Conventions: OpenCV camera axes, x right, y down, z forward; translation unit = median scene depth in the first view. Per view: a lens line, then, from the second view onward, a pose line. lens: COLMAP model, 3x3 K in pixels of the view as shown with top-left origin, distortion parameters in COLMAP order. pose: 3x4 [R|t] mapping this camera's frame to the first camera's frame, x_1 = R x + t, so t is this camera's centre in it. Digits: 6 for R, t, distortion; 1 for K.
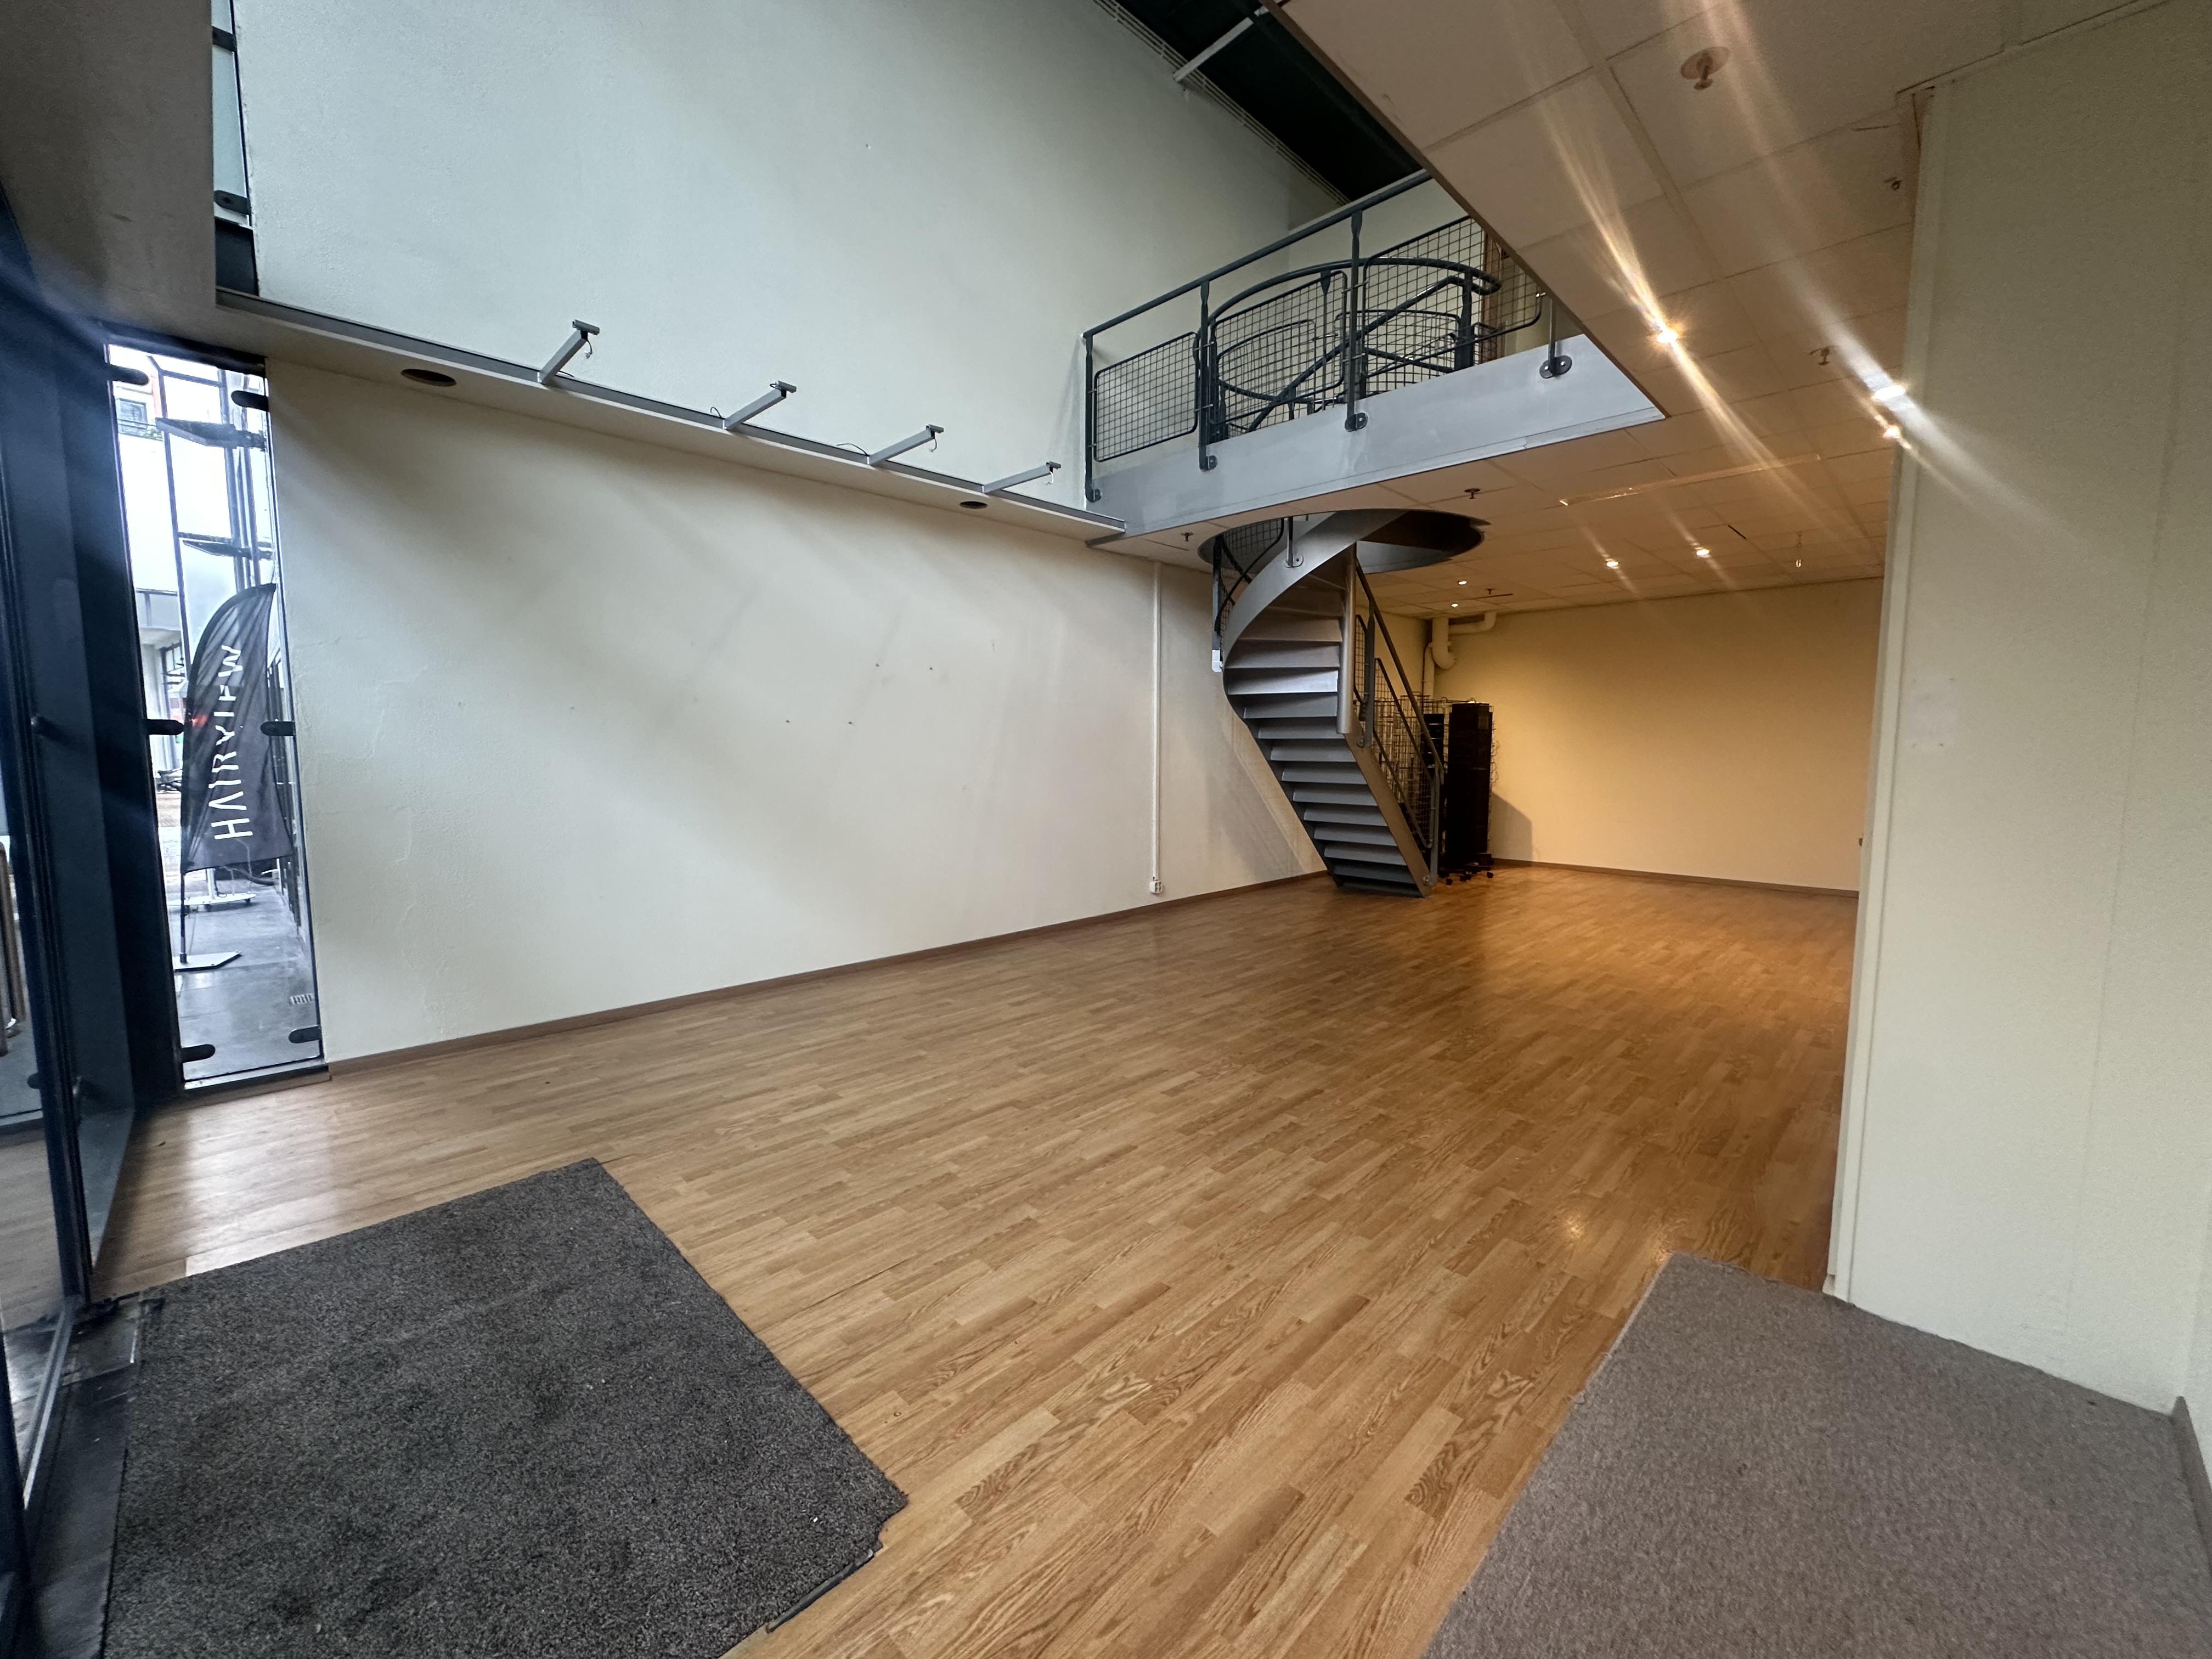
lens RADIAL K [[878.3, 0, 1106.0], [0, 878.3, 829.5], [0, 0, 1]] dist [-0.001209, -0.000051]
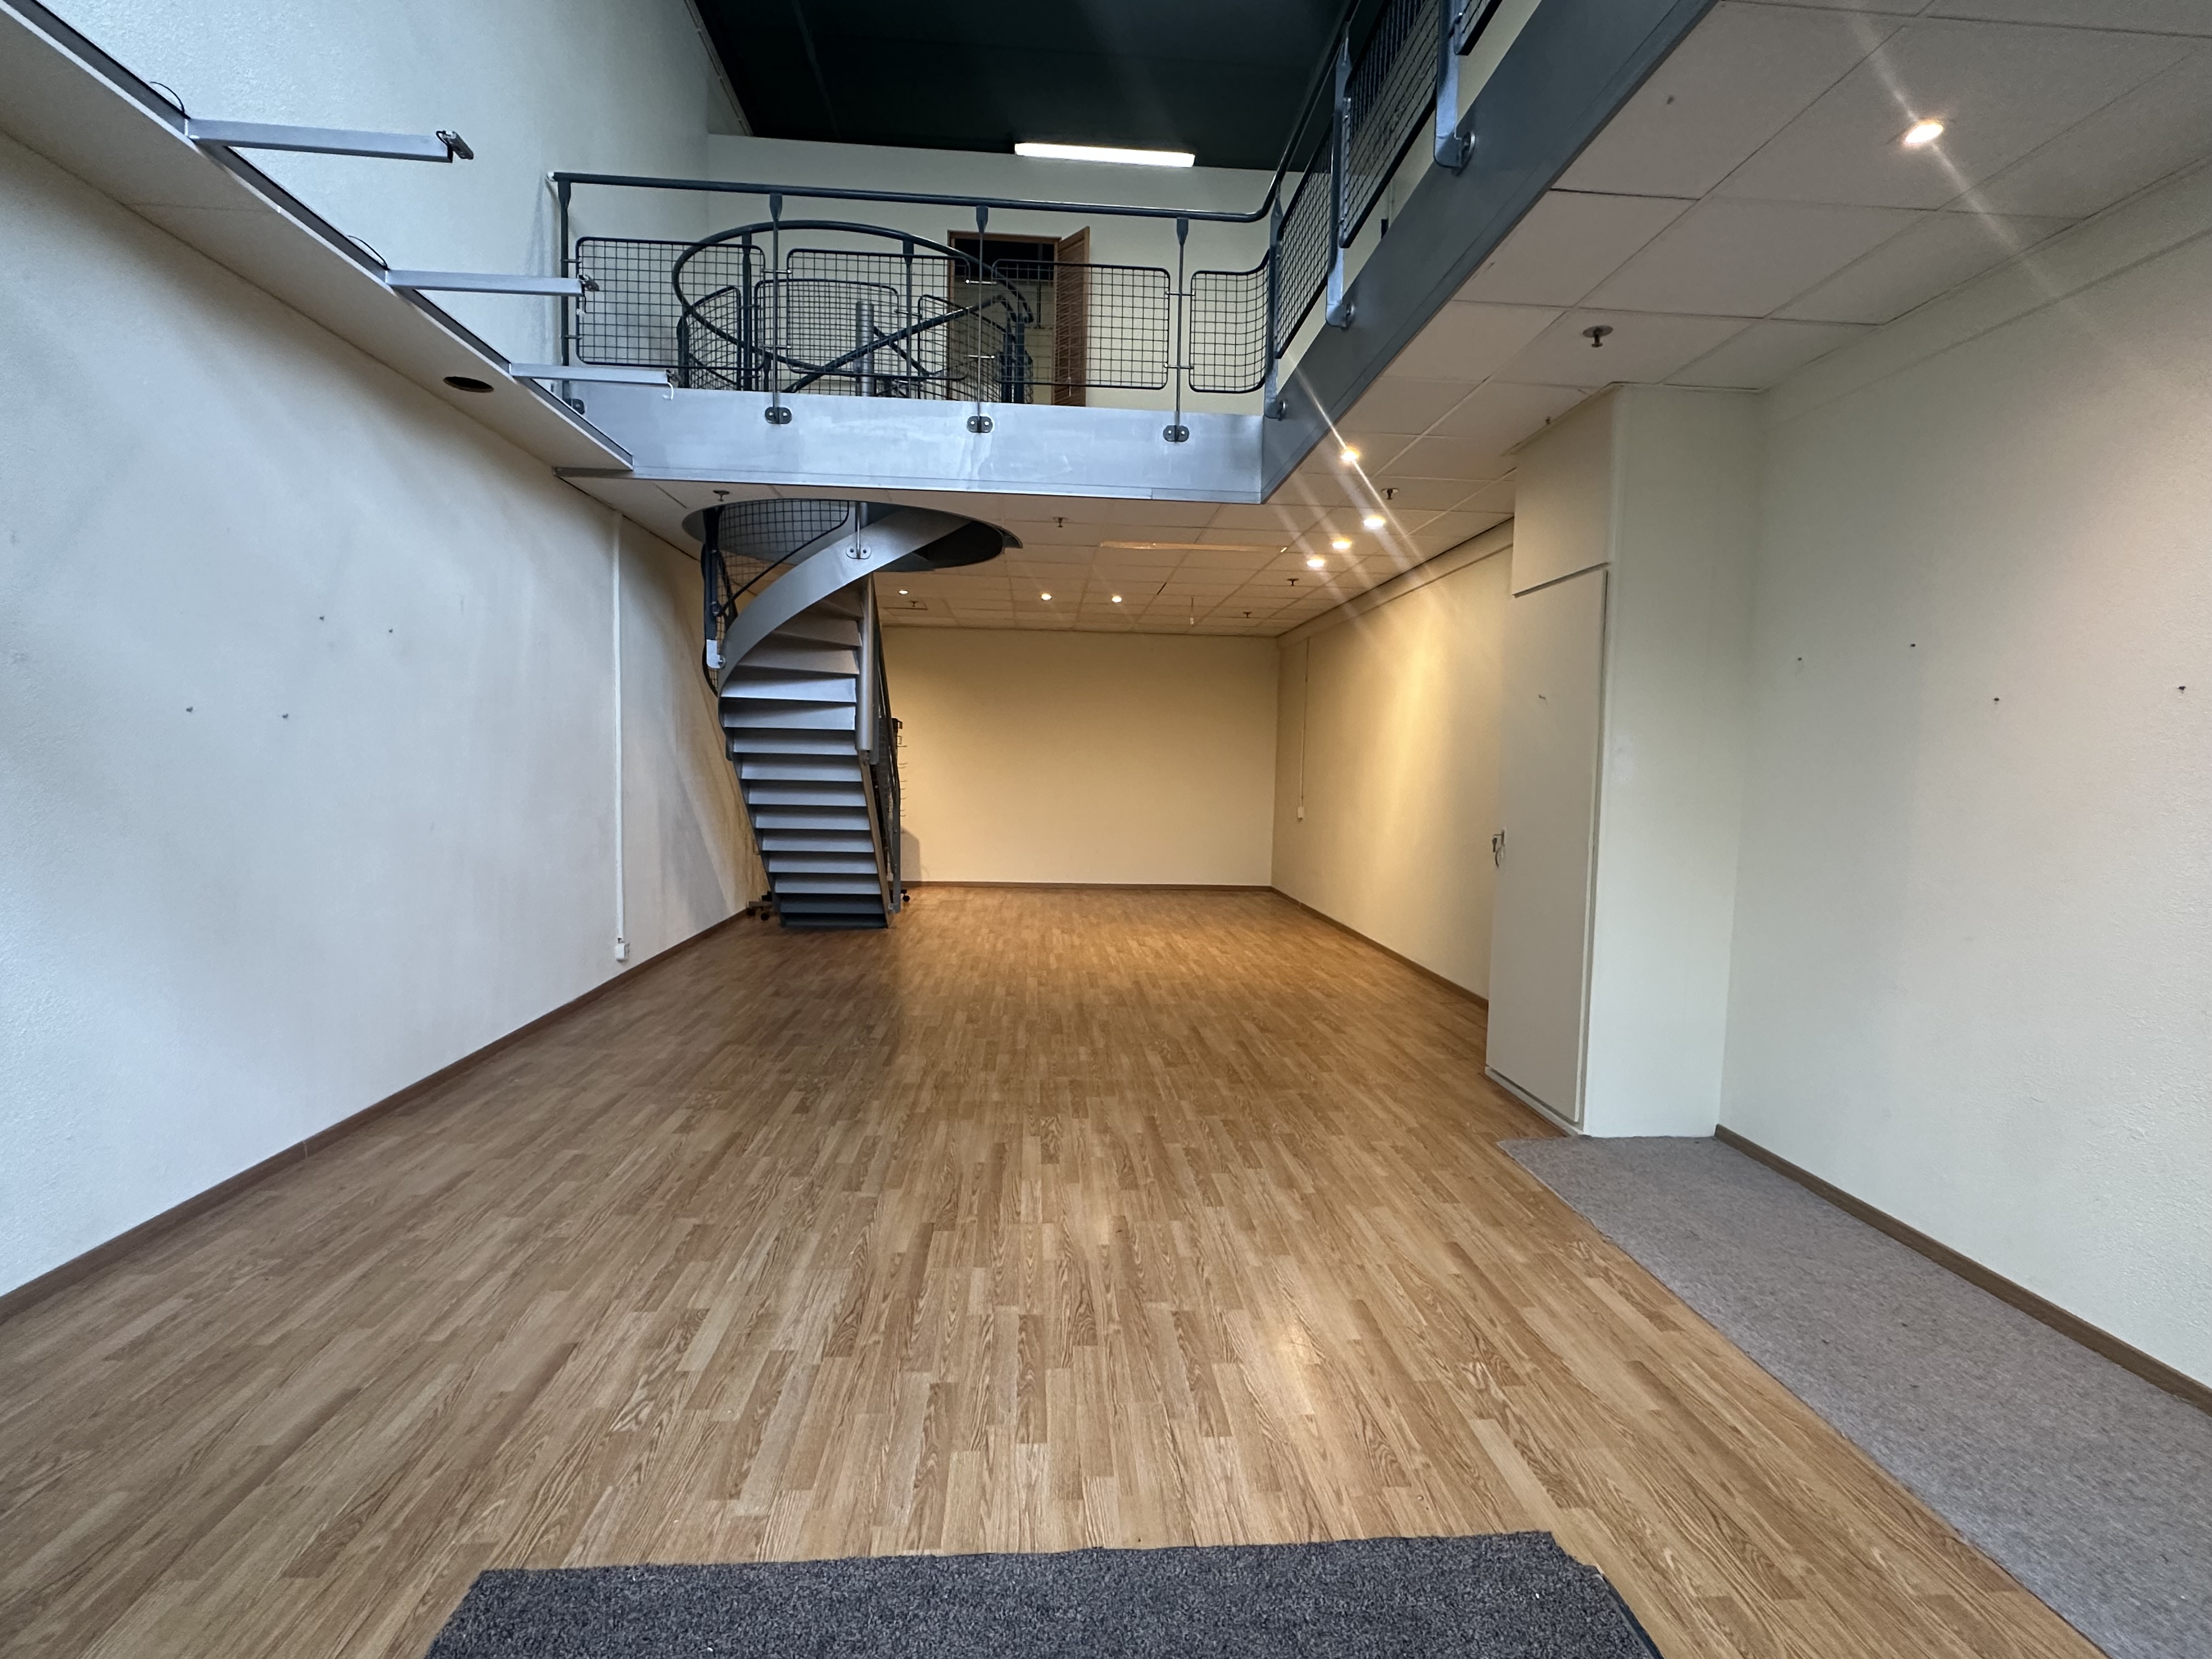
lens RADIAL K [[1021.5, 0, 1106.0], [0, 1021.5, 829.5], [0, 0, 1]] dist [-0.003575, 0.000958]
pose [[0.655860, -0.037412, 0.753955, -0.696589], [0.054974, 0.998486, 0.001724, -0.034225], [-0.752878, 0.040317, 0.656924, 0.286748]]
